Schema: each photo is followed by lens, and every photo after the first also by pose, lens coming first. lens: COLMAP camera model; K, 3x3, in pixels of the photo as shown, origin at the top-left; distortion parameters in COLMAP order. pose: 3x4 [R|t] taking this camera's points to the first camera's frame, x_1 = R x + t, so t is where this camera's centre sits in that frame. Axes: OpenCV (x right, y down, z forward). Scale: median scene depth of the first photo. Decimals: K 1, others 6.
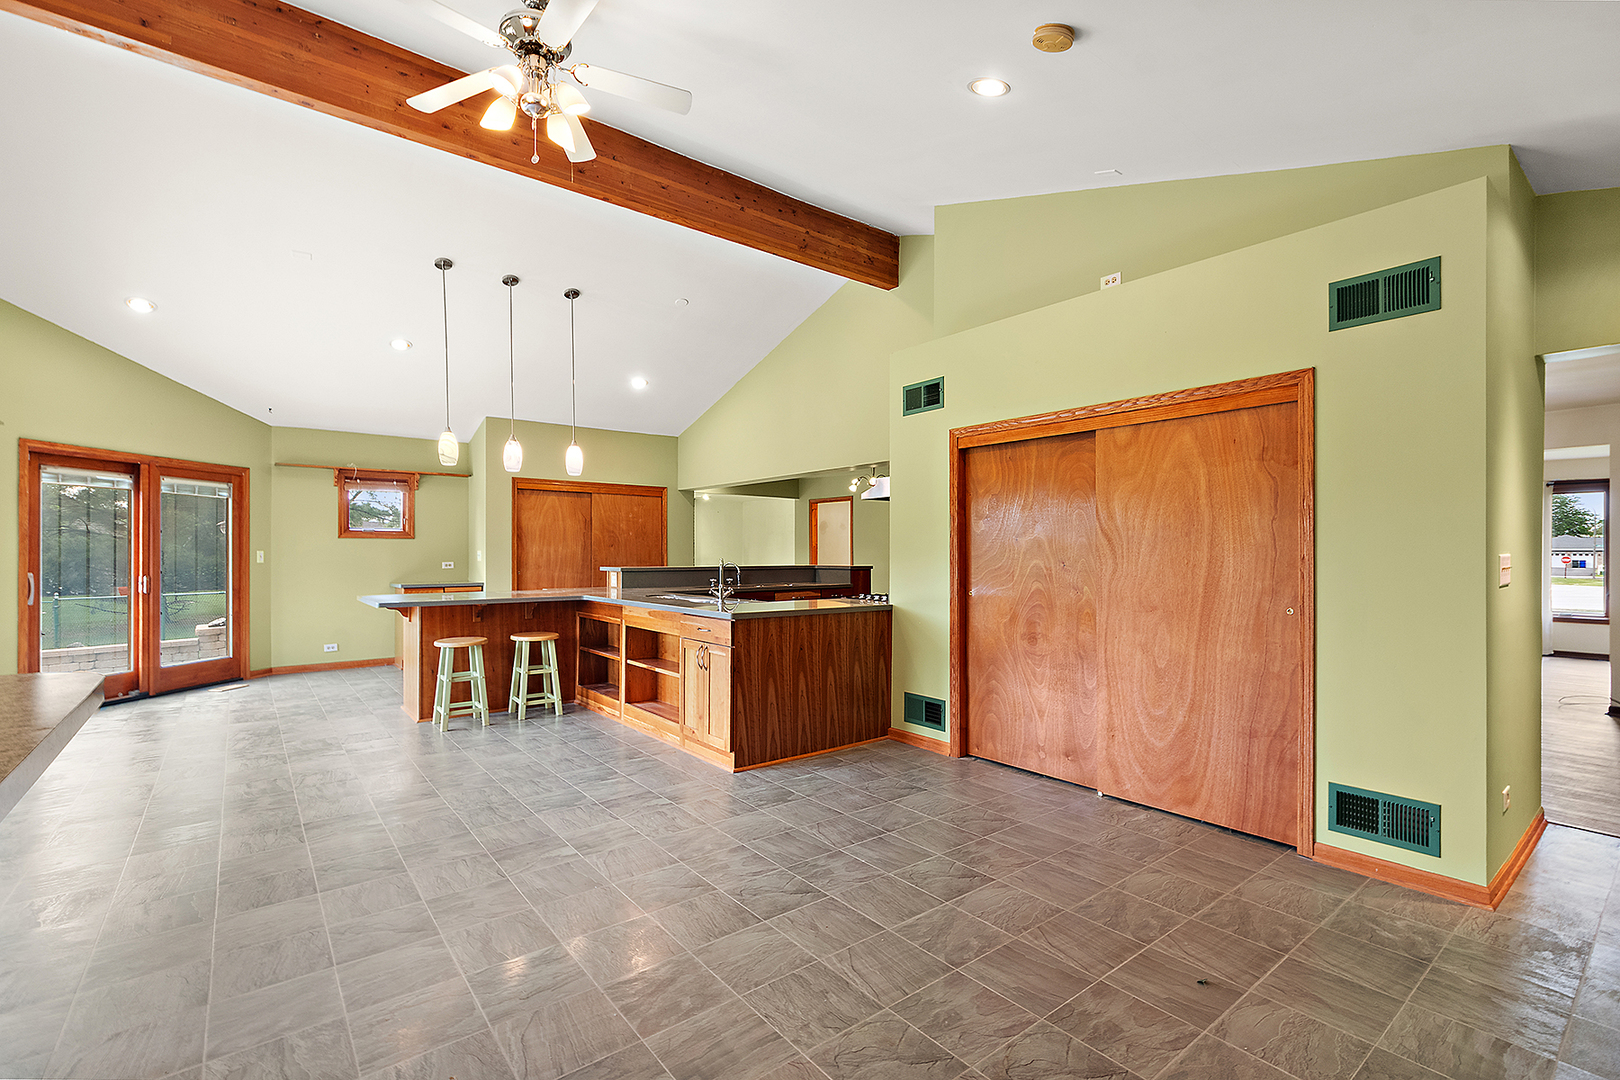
lens RADIAL K [[736.4, 0, 828.7], [0, 736.4, 559.2], [0, 0, 1]] dist [0.003838, 0.000514]
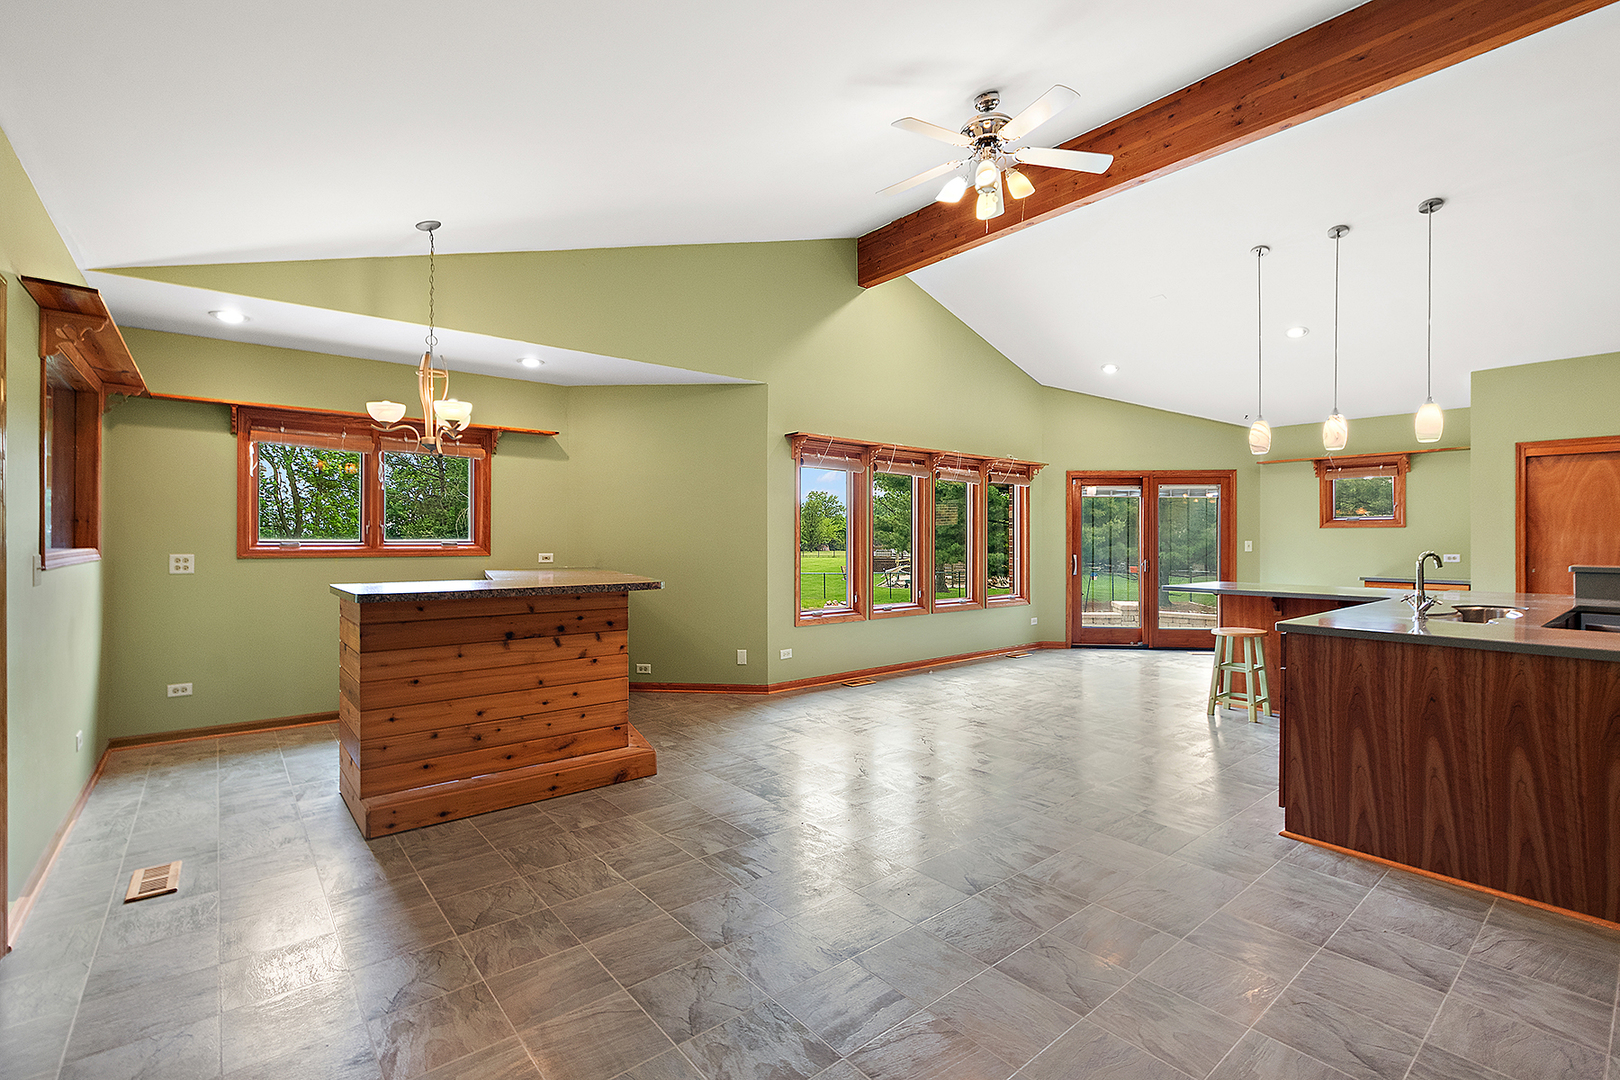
lens RADIAL K [[736.4, 0, 794.9], [0, 736.4, 542.8], [0, 0, 1]] dist [0.003838, 0.000514]
pose [[0.021094, 0.001552, -0.999776, 0.402200], [-0.009906, 0.999950, 0.001344, -0.003840], [0.999728, 0.009876, 0.021109, 0.316809]]
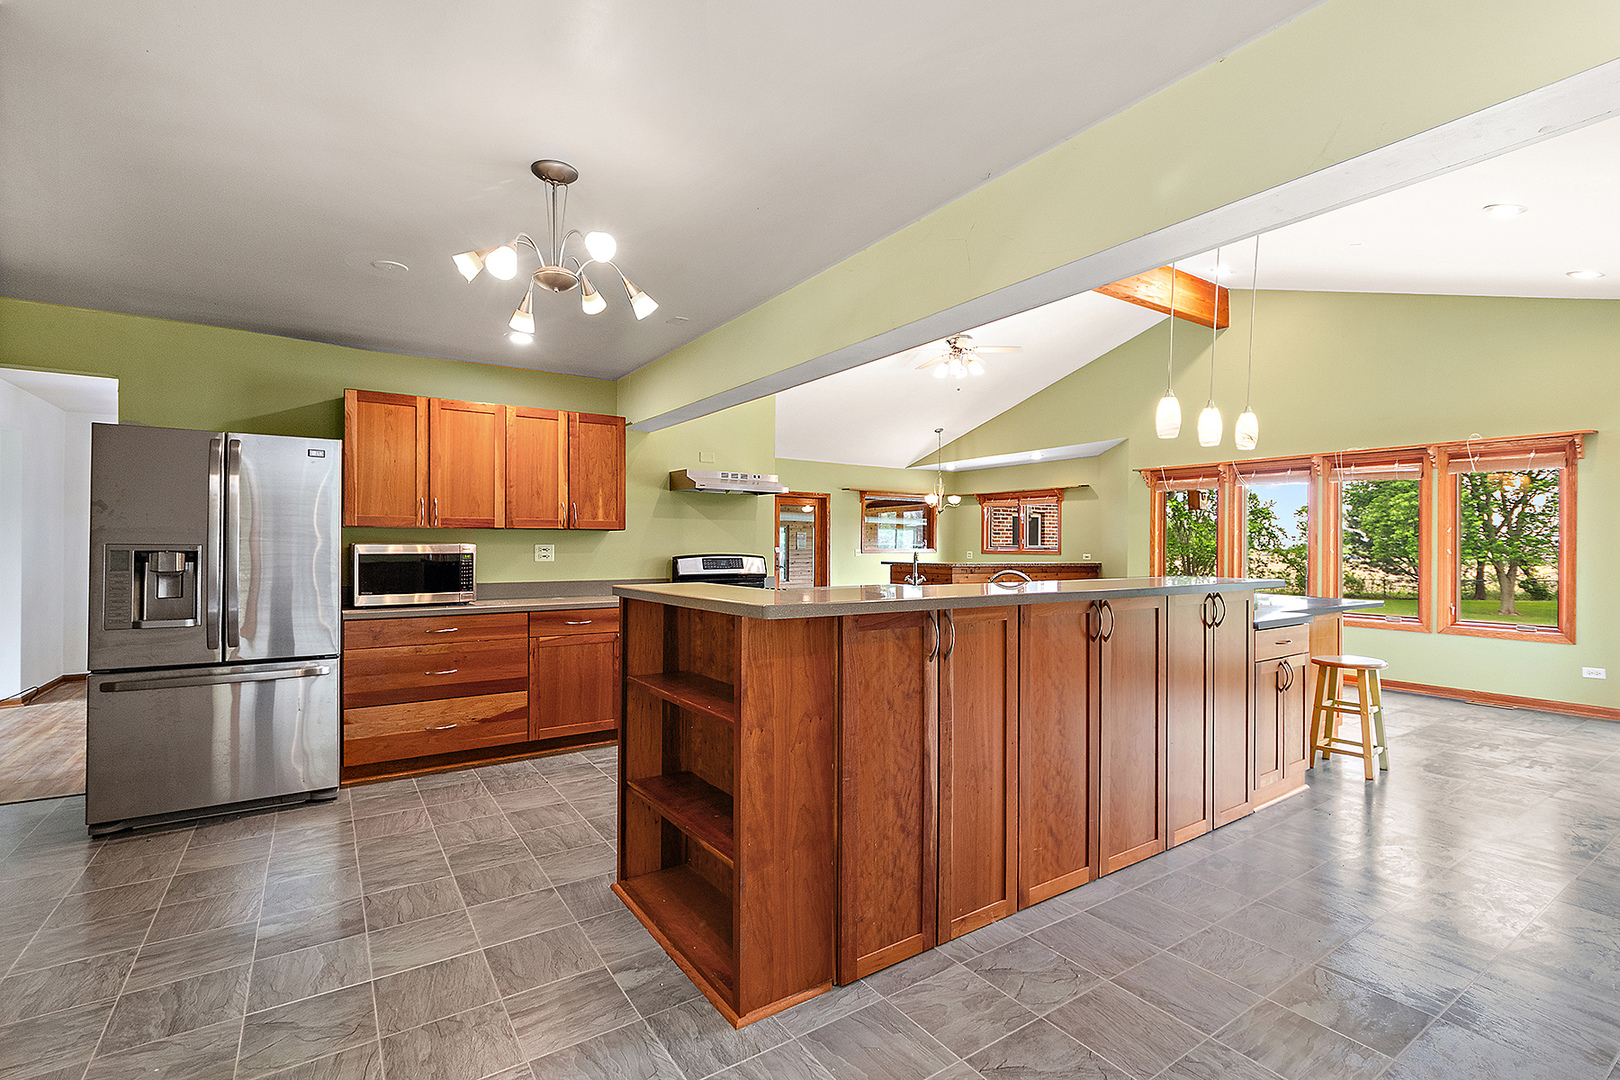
lens RADIAL K [[736.4, 0, 785.9], [0, 736.4, 539.8], [0, 0, 1]] dist [0.003838, 0.000514]
pose [[-0.992761, -0.008030, 0.119840, -0.092304], [-0.007996, 0.999968, 0.000768, -0.014132], [-0.119842, -0.000196, -0.992793, 1.785721]]
